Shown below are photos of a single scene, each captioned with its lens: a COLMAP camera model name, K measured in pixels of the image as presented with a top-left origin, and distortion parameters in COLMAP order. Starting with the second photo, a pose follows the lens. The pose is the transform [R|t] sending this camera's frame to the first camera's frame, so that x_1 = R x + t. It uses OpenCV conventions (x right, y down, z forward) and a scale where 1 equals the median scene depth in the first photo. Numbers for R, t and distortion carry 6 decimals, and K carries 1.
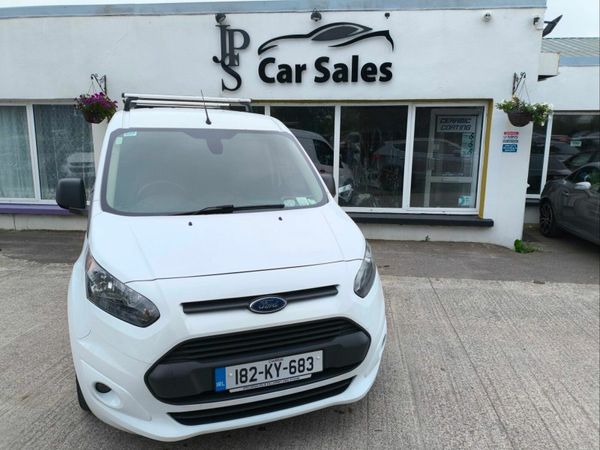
lens RADIAL K [[443.7, 0, 304.9], [0, 443.7, 227.6], [0, 0, 1]] dist [0.077009, -0.069115]
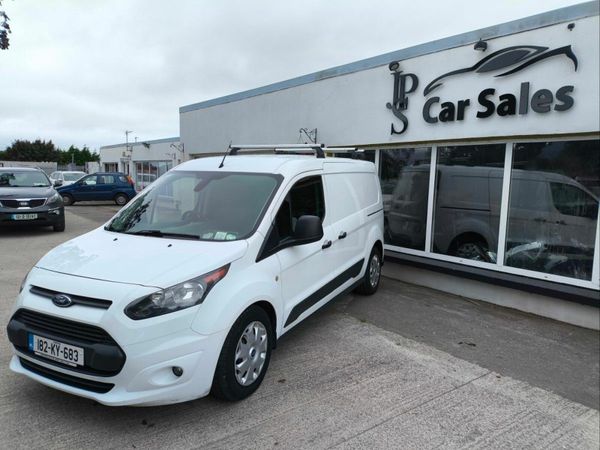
lens RADIAL K [[443.7, 0, 301.9], [0, 443.7, 223.7], [0, 0, 1]] dist [0.077009, -0.069115]
pose [[0.679936, 0.095391, -0.727041, 0.455166], [-0.161738, 0.986593, -0.021814, -0.047529], [0.715212, 0.132422, 0.686248, 0.179779]]
